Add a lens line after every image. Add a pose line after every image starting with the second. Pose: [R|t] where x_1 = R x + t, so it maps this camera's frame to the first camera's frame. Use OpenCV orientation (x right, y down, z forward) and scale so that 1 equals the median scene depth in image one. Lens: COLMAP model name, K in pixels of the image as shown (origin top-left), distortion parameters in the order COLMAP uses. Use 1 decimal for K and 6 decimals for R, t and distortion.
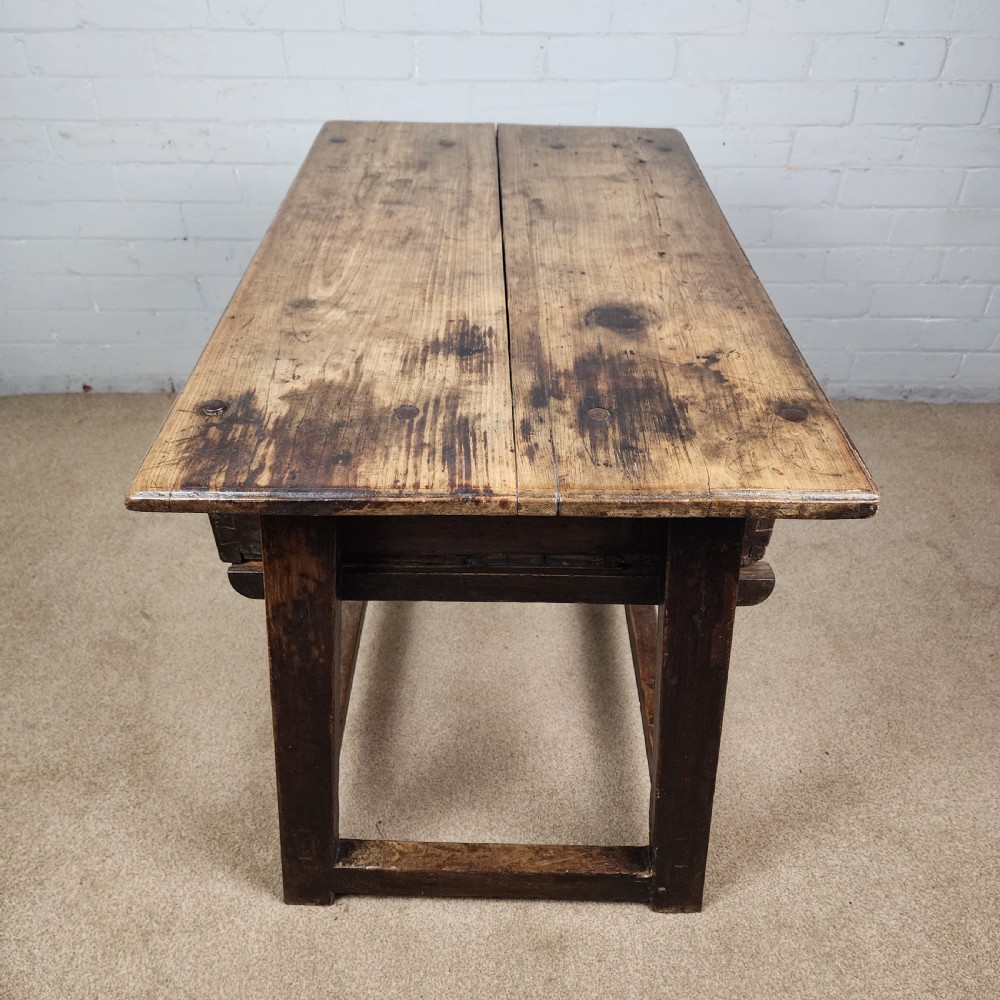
lens RADIAL K [[913.6, 0, 501.5], [0, 913.6, 497.6], [0, 0, 1]] dist [0.049097, 0.000000]
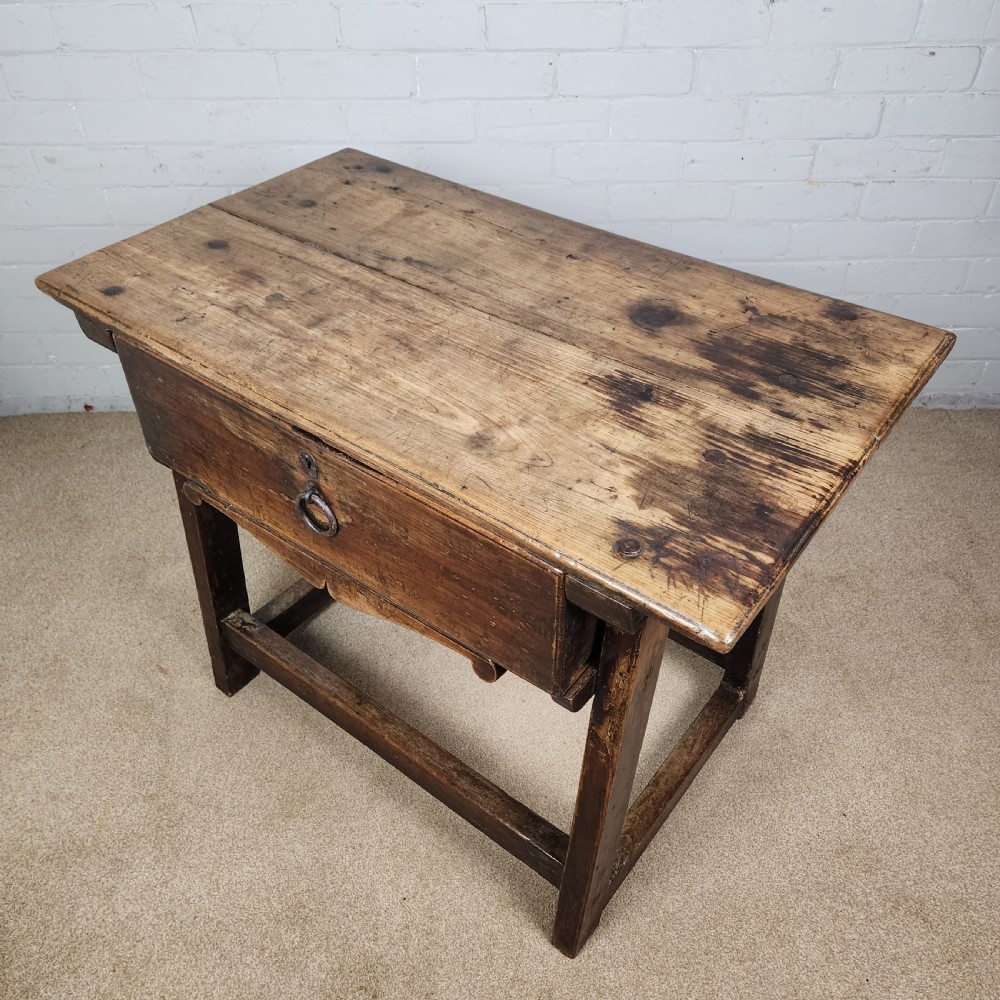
lens RADIAL K [[913.6, 0, 509.0], [0, 913.6, 505.7], [0, 0, 1]] dist [0.049097, 0.000000]
pose [[0.601894, -0.547206, 0.581626, -0.857124], [0.494226, 0.827339, 0.266930, -0.425271], [-0.627267, 0.126791, 0.768414, 0.251807]]
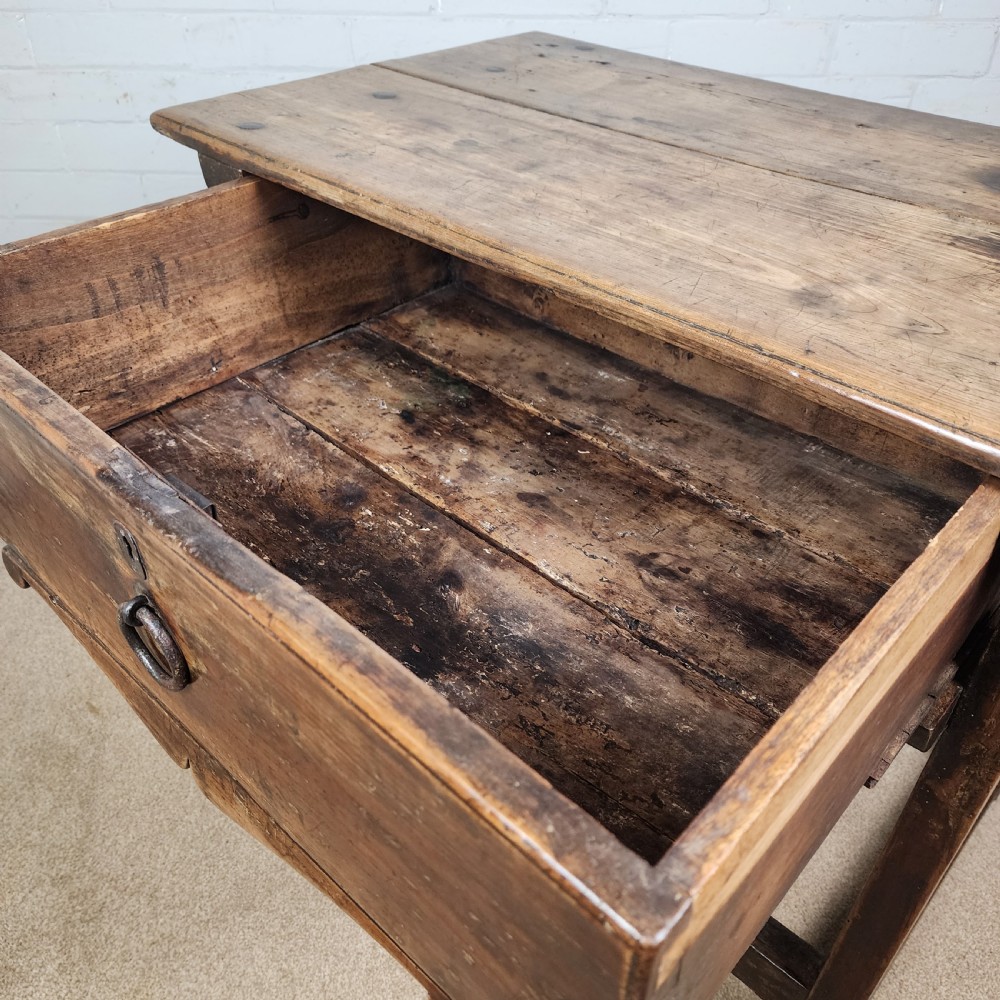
lens RADIAL K [[913.6, 0, 503.2], [0, 913.6, 499.9], [0, 0, 1]] dist [0.049097, 0.000000]
pose [[0.679001, -0.454928, 0.576193, -0.828281], [0.444120, 0.879492, 0.171033, -0.308625], [-0.584564, 0.139767, 0.799218, 0.685999]]
